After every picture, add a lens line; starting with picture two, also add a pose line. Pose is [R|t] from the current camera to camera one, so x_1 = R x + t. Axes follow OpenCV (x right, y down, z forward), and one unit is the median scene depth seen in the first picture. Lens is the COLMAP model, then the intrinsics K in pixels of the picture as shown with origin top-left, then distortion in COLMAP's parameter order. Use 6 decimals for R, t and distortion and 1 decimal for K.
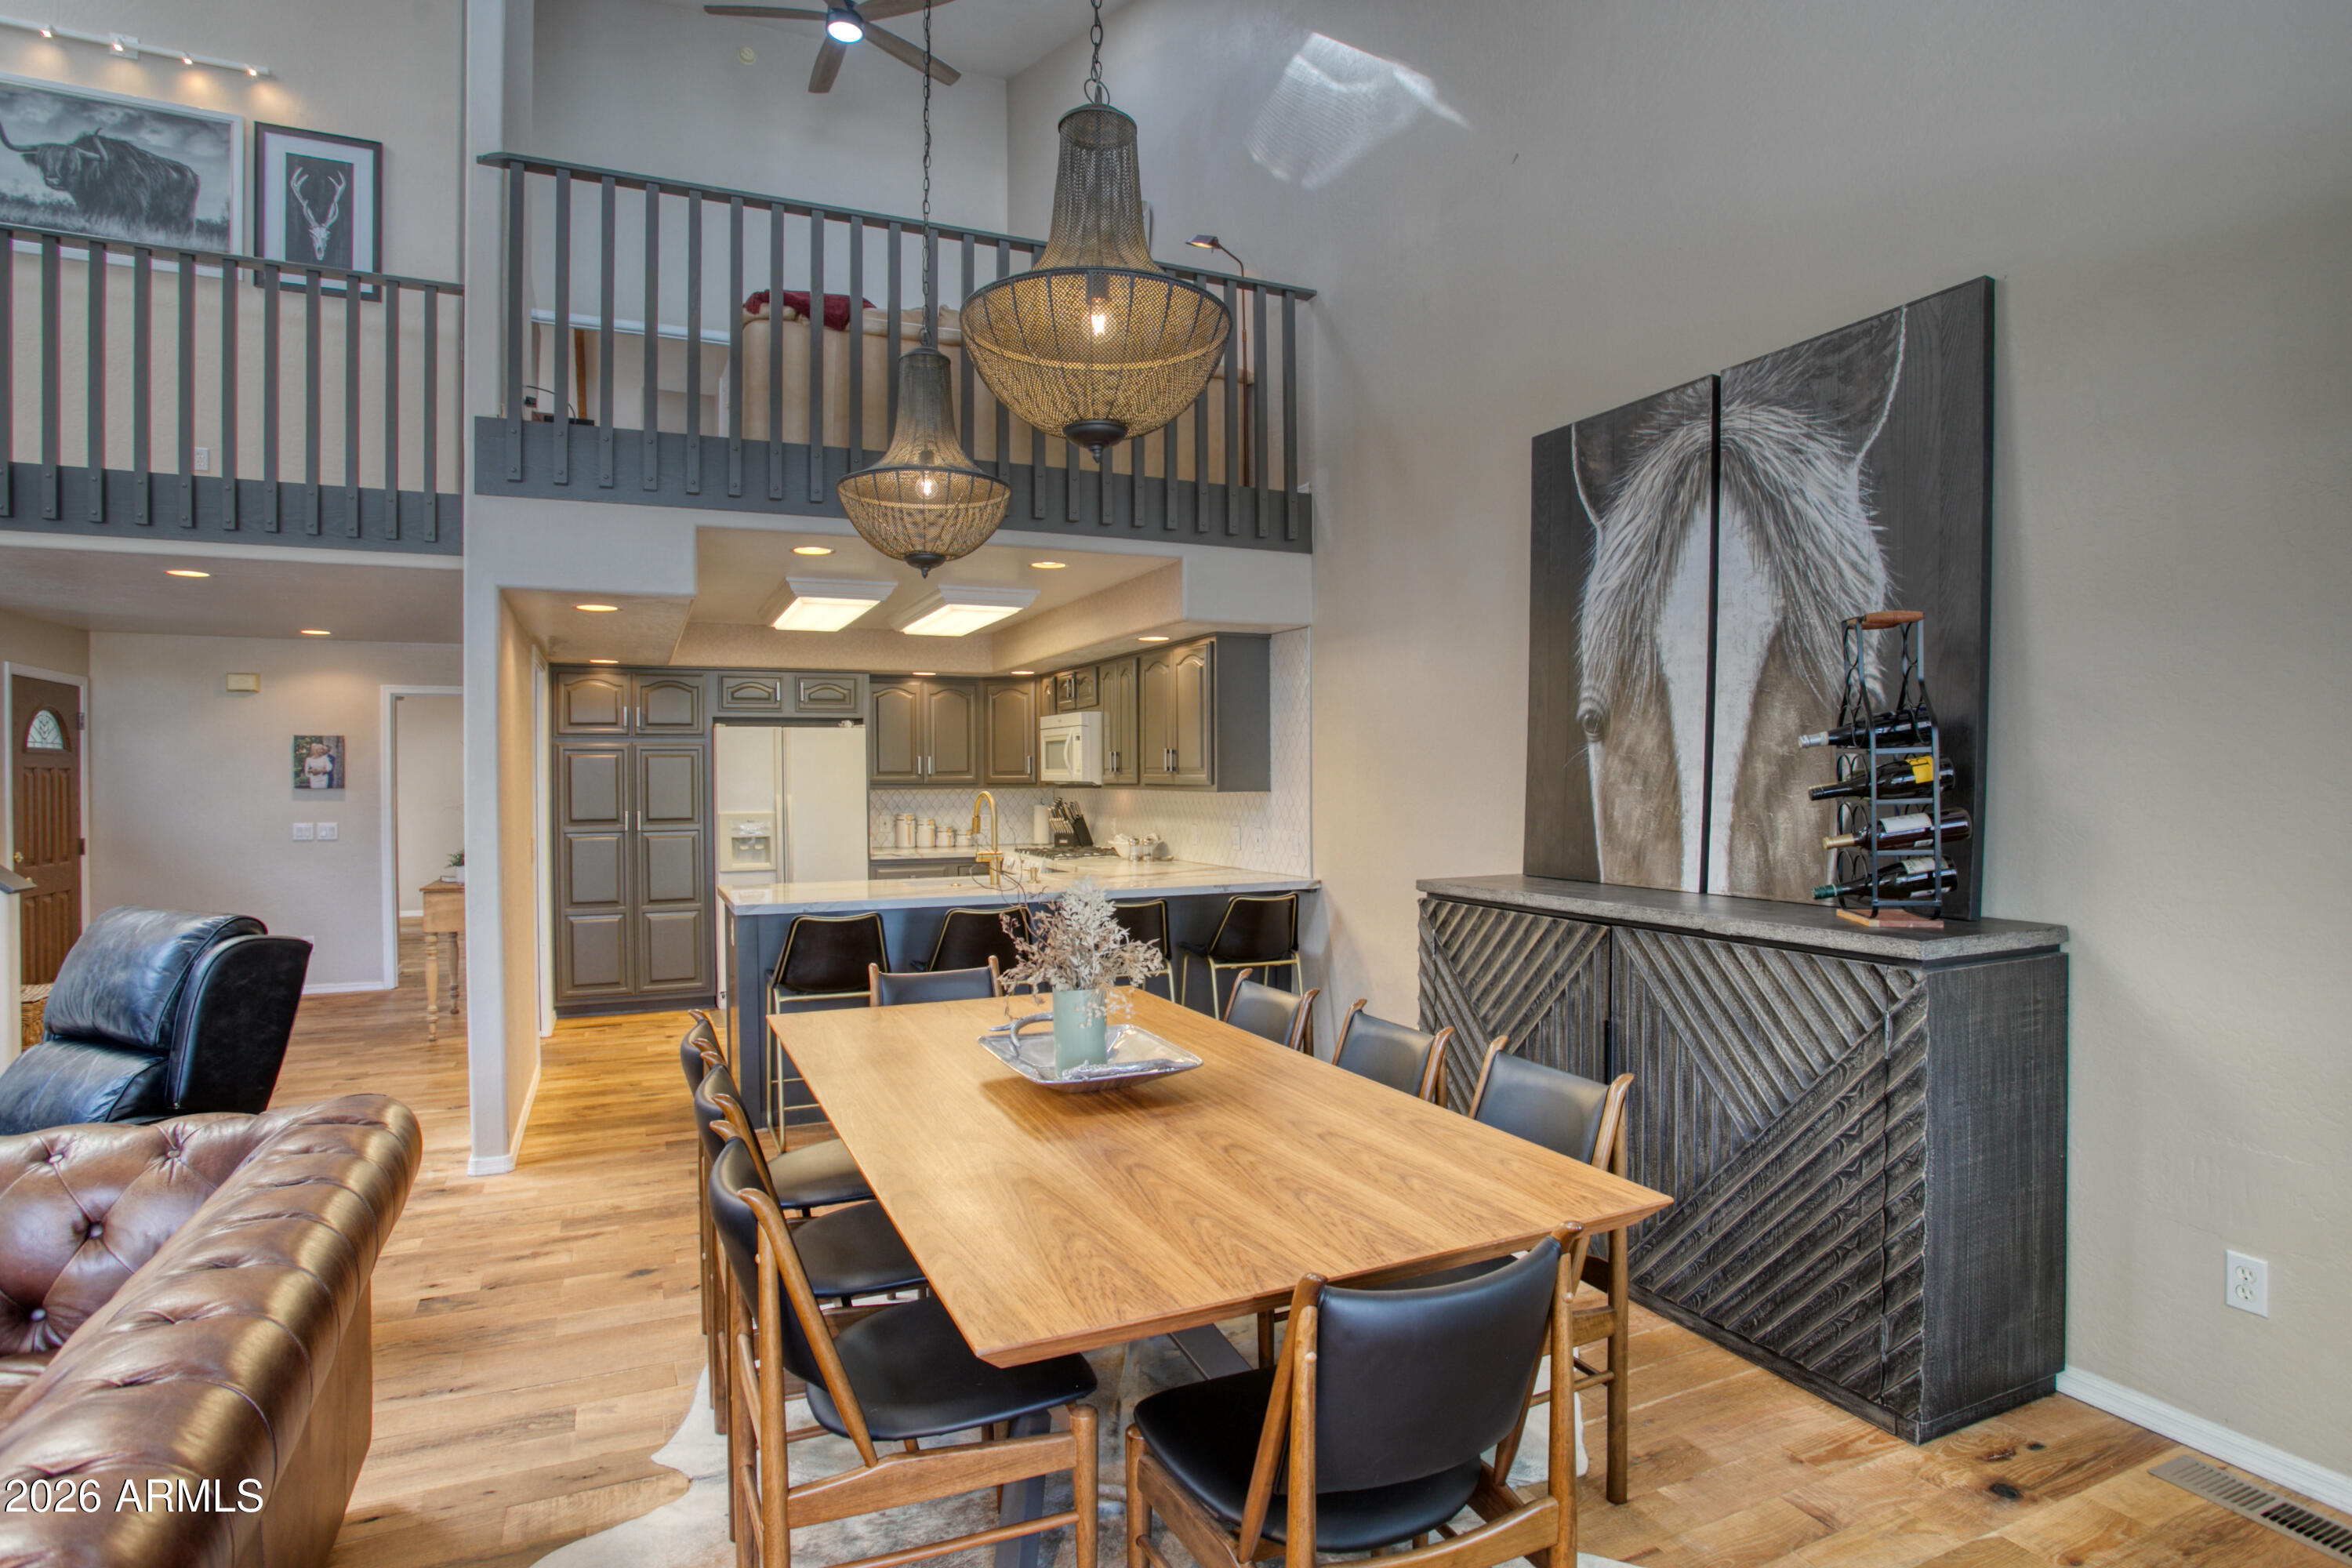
lens RADIAL K [[1229.5, 0, 1218.1], [0, 1229.5, 775.6], [0, 0, 1]] dist [-0.066824, 0.027787]
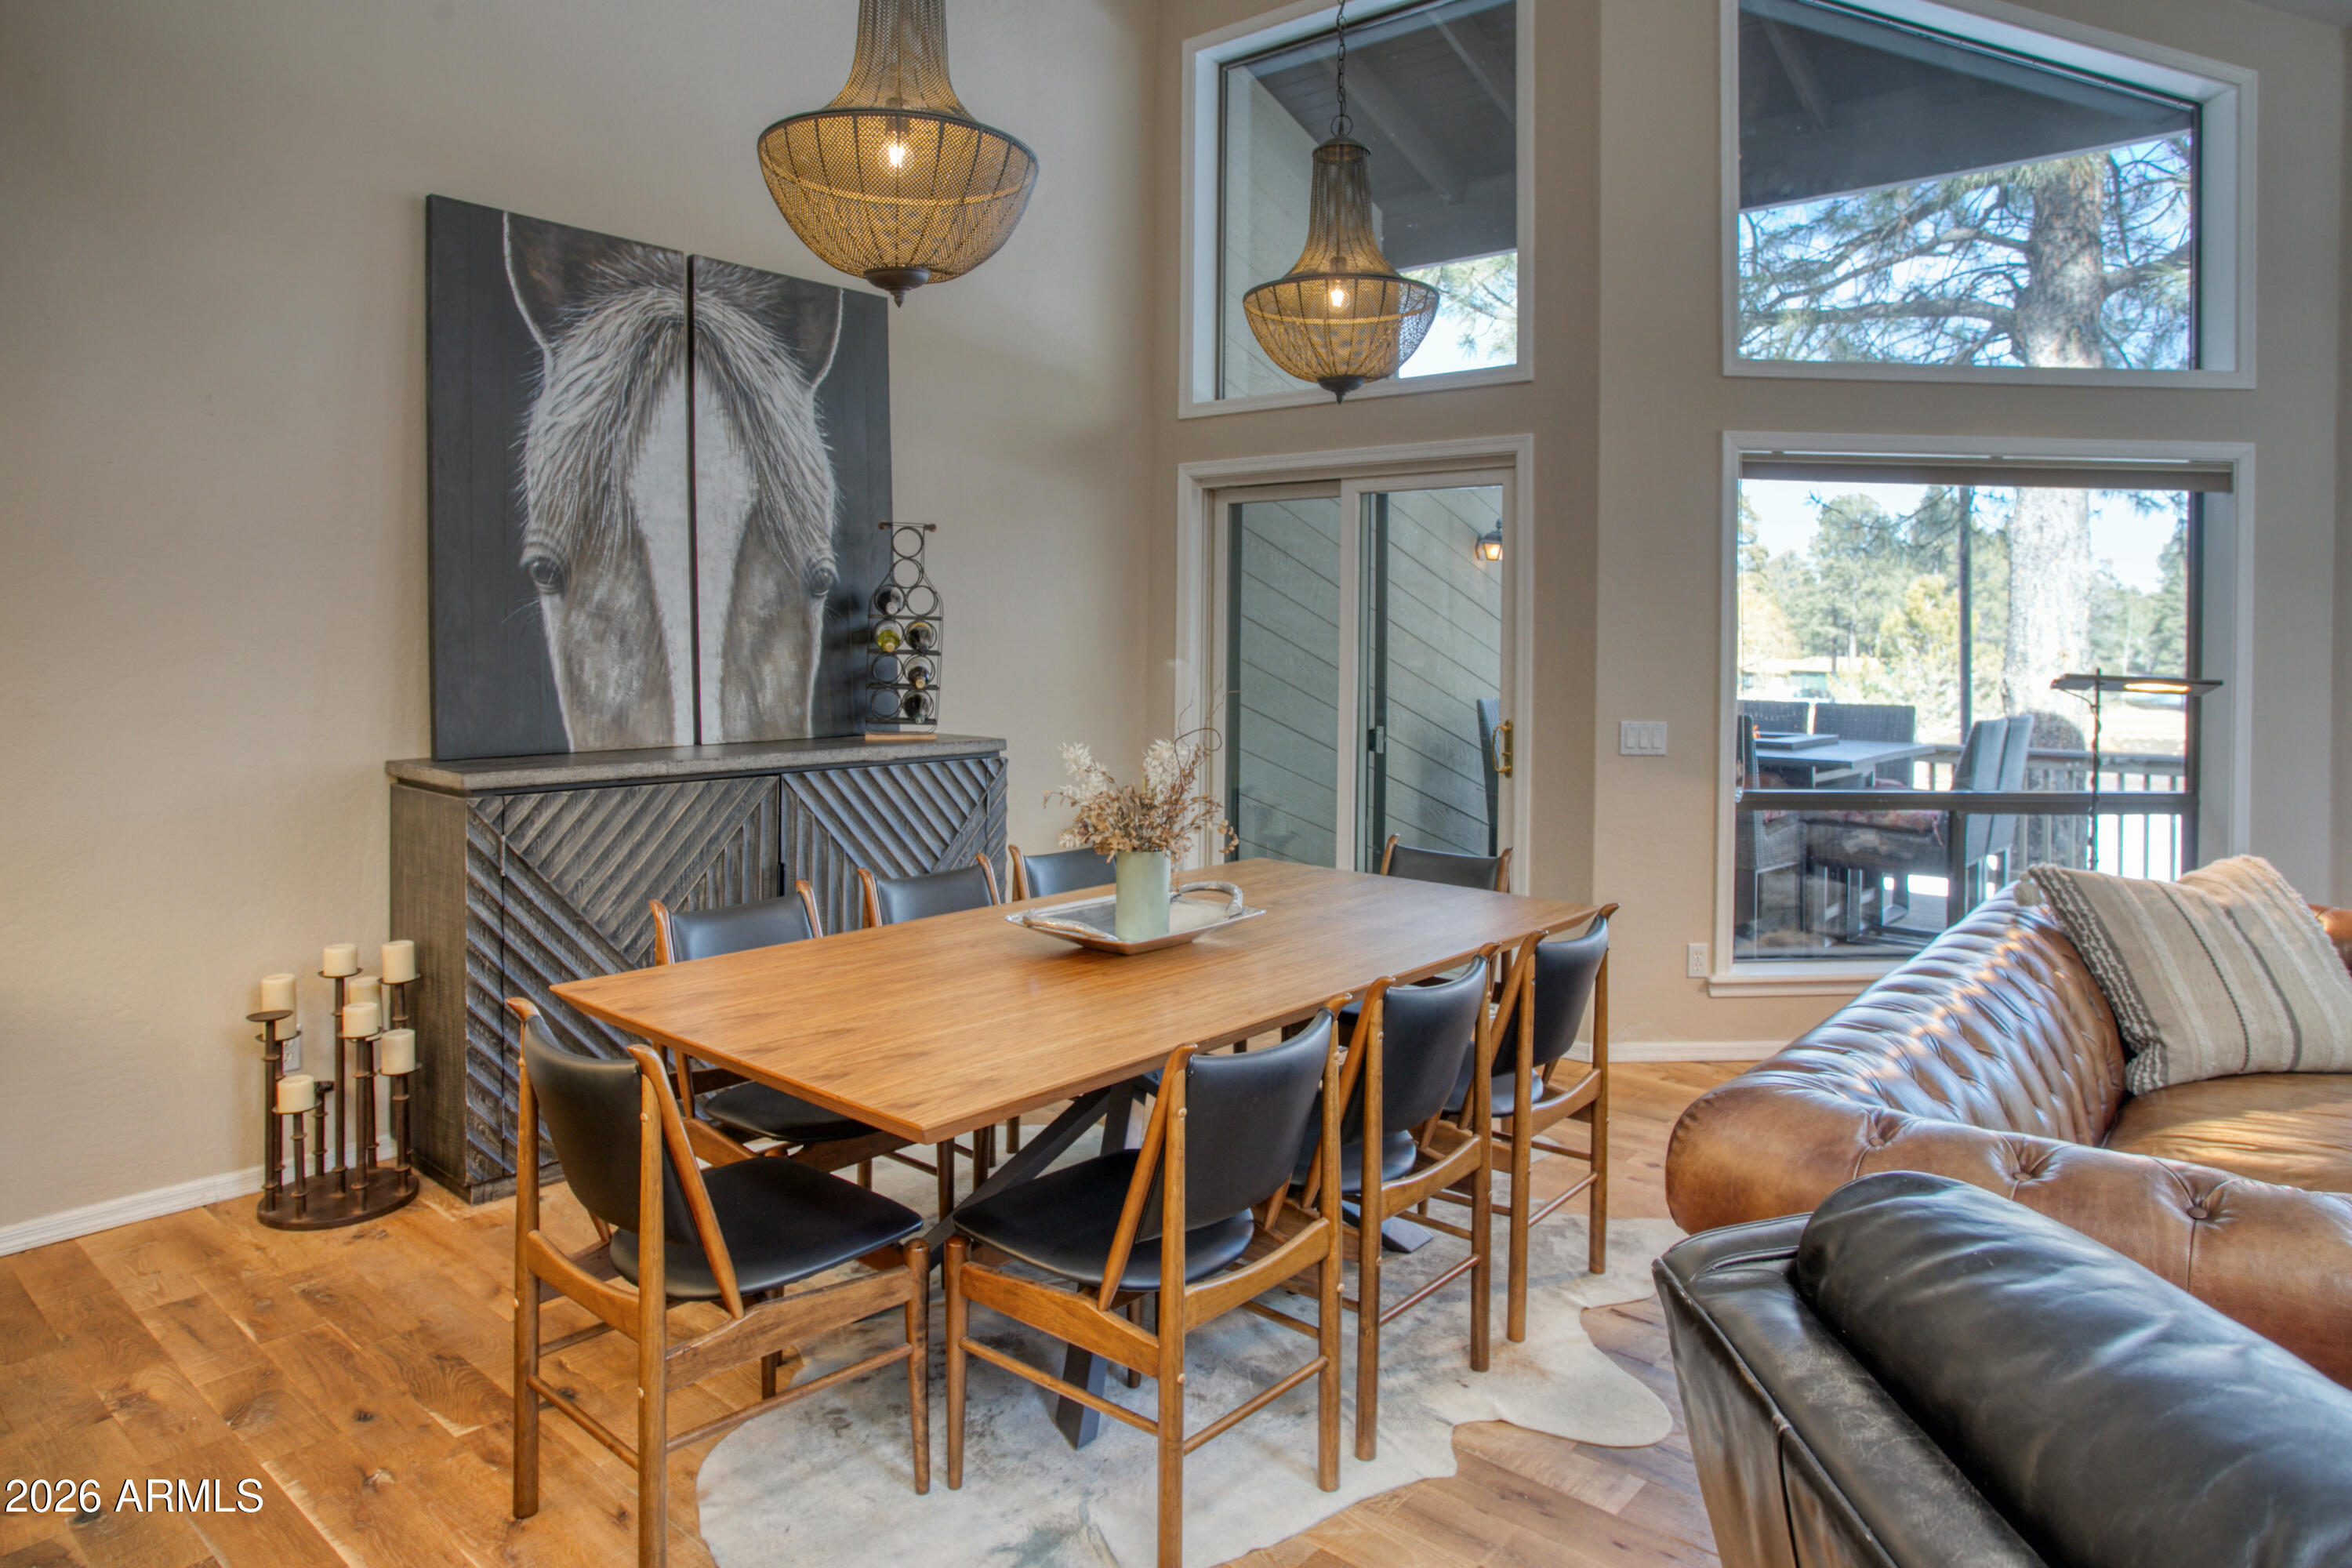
lens RADIAL K [[1410.7, 0, 1179.2], [0, 1410.7, 610.7], [0, 0, 1]] dist [-0.033540, 0.002266]
pose [[-0.401656, 0.016336, 0.915645, -0.798983], [-0.004646, 0.999792, -0.019875, 0.002013], [-0.915779, -0.012237, -0.401497, 0.994707]]
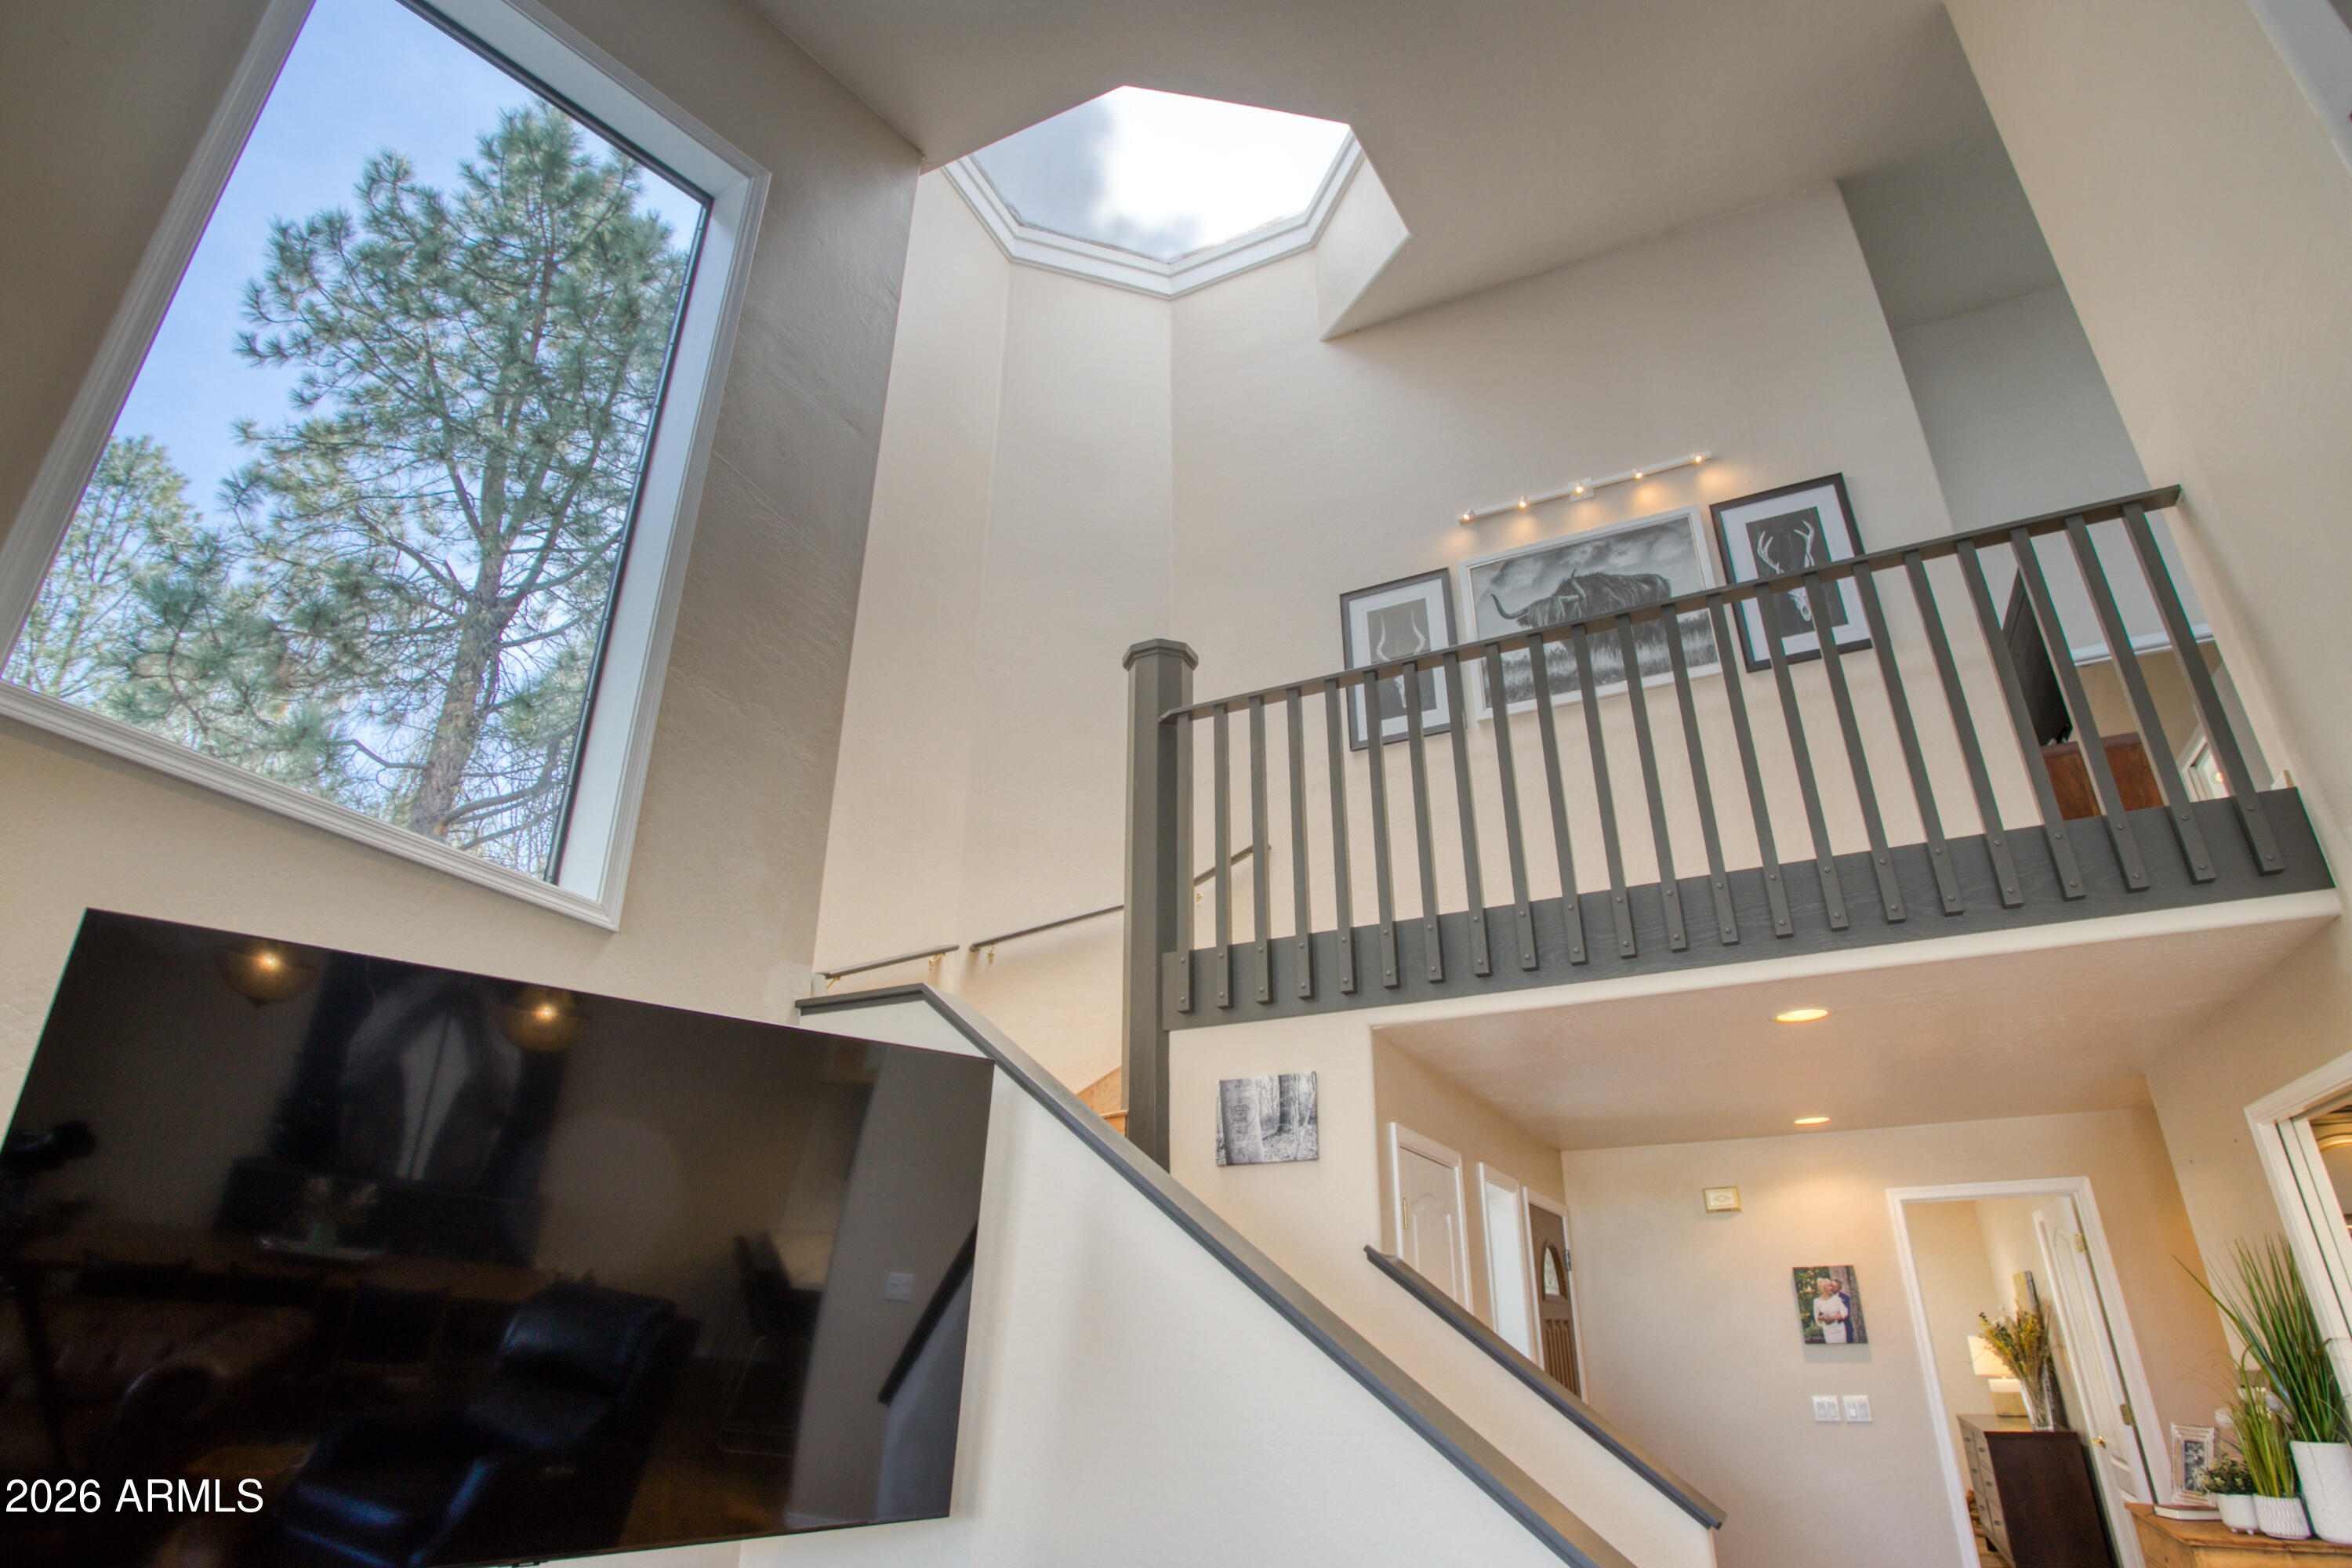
lens RADIAL K [[1231.4, 0, 1188.6], [0, 1231.4, 779.0], [0, 0, 1]] dist [-0.082352, 0.028528]
pose [[0.627424, -0.317835, -0.710859, -0.724415], [-0.004581, 0.911382, -0.411535, -0.005666], [0.778665, 0.261463, 0.570367, 0.370652]]
